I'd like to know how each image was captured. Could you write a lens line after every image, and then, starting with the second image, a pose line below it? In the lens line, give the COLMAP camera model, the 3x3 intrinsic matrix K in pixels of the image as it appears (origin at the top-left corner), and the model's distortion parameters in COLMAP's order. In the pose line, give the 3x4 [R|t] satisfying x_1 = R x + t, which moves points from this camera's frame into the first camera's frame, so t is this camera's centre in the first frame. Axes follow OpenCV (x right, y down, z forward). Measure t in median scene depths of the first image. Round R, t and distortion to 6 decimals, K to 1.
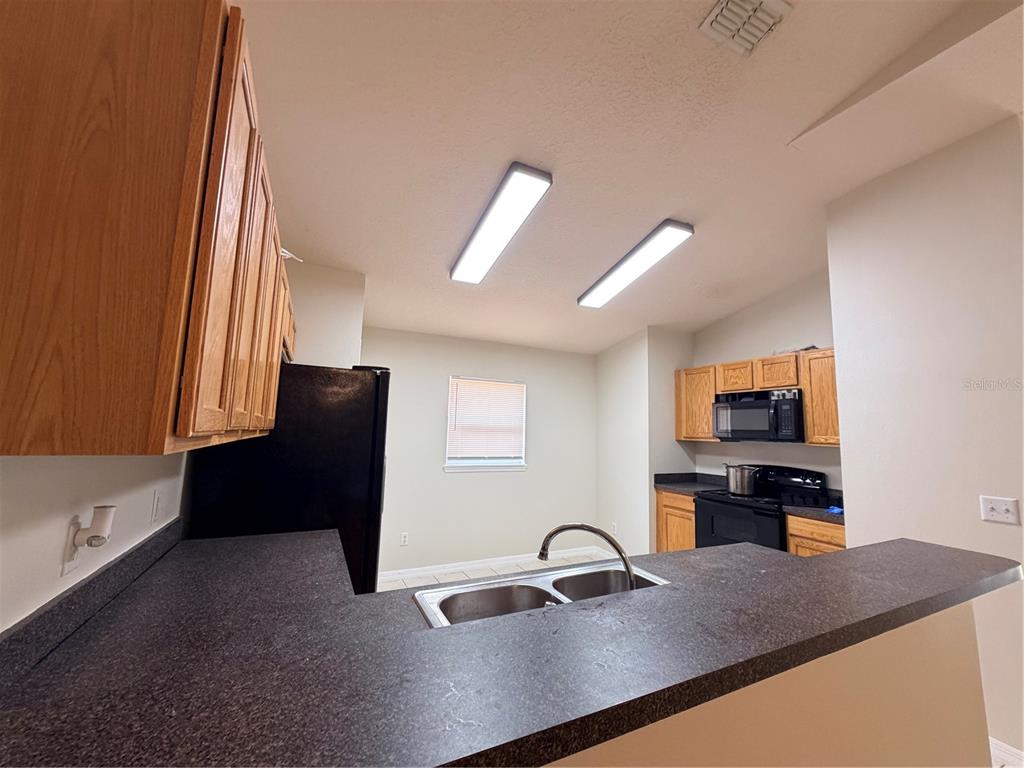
lens RADIAL K [[413.9, 0, 518.5], [0, 413.9, 381.6], [0, 0, 1]] dist [0.001344, 0.000107]
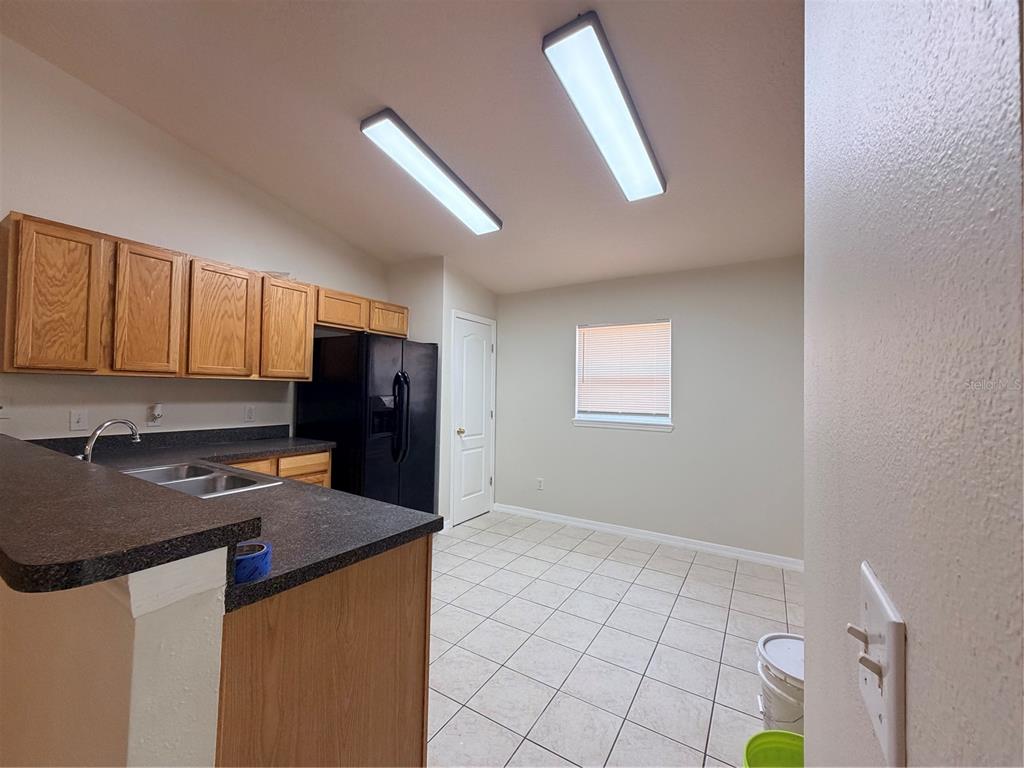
lens RADIAL K [[413.9, 0, 512.9], [0, 413.9, 384.0], [0, 0, 1]] dist [0.001344, 0.000107]
pose [[0.528898, -0.029283, -0.848180, 0.550850], [0.108668, 0.993515, 0.033461, 0.070123], [0.841700, -0.109867, 0.528650, 0.362659]]
